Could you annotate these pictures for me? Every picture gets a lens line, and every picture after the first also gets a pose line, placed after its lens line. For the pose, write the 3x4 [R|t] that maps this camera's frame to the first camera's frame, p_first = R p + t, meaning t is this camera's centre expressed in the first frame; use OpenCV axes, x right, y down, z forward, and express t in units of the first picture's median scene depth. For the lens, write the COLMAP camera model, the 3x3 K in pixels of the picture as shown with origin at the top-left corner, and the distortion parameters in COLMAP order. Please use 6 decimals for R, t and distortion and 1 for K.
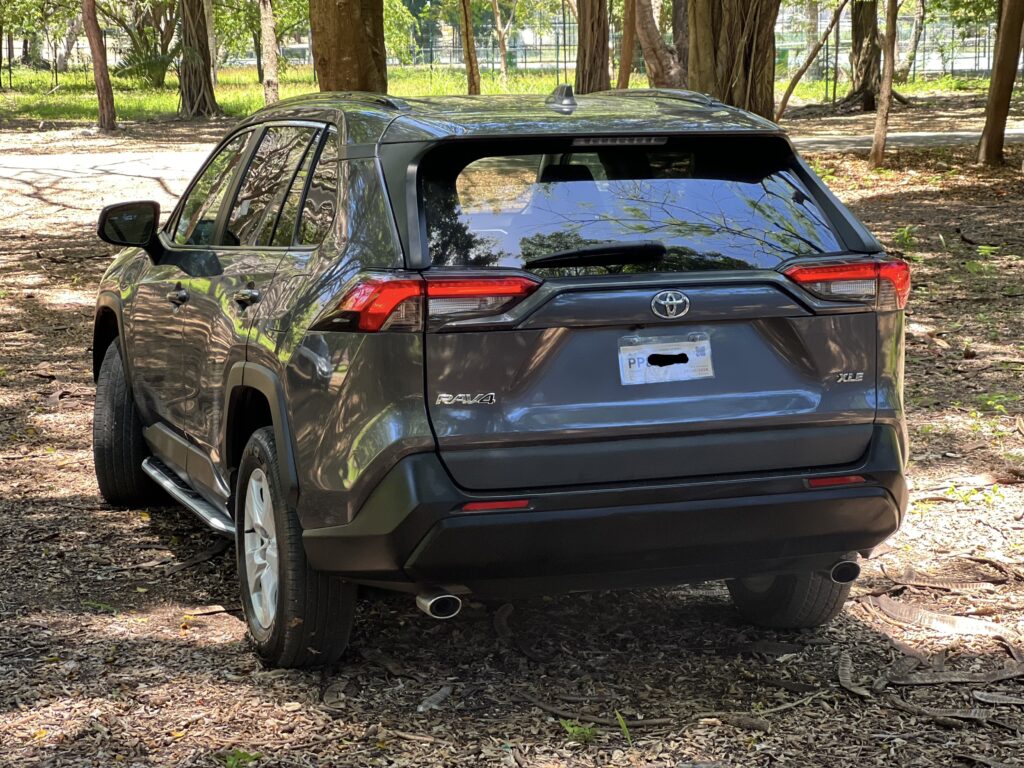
lens RADIAL K [[2277.3, 0, 512.0], [0, 2277.3, 384.0], [0, 0, 1]] dist [0.068263, 2.601587]
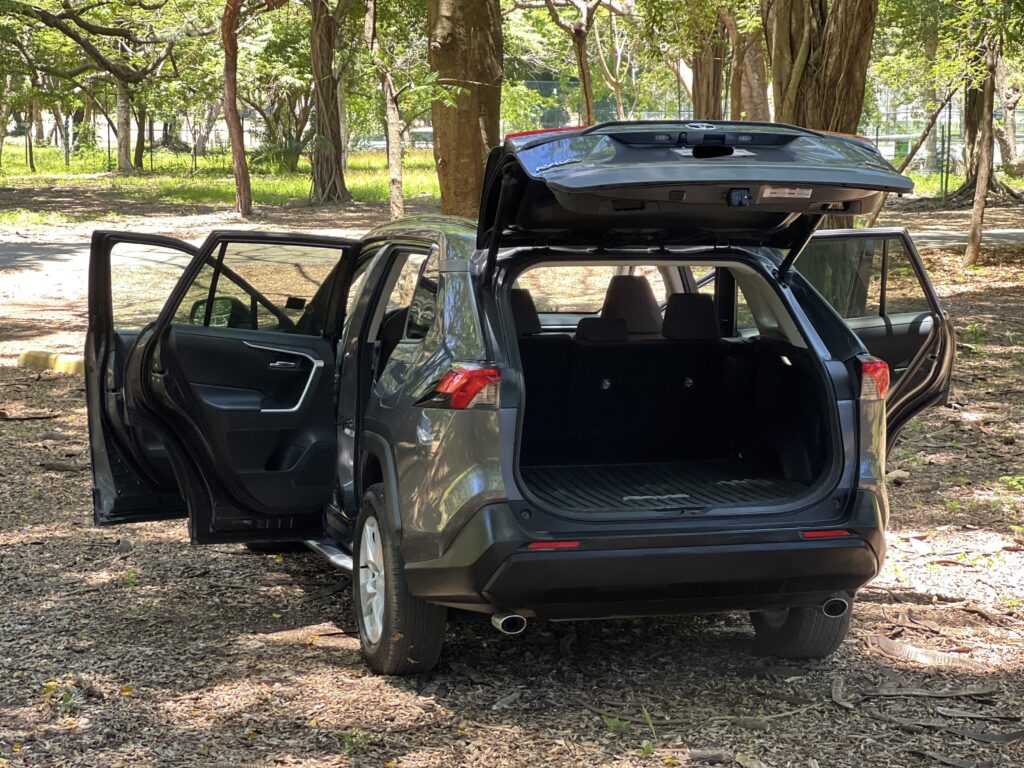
lens RADIAL K [[2277.3, 0, 512.0], [0, 2277.3, 384.0], [0, 0, 1]] dist [0.068263, 2.601587]
pose [[0.998363, 0.019135, -0.053896, 0.033197], [-0.021040, 0.999165, -0.035019, 0.006875], [0.053181, 0.036095, 0.997932, -0.259635]]
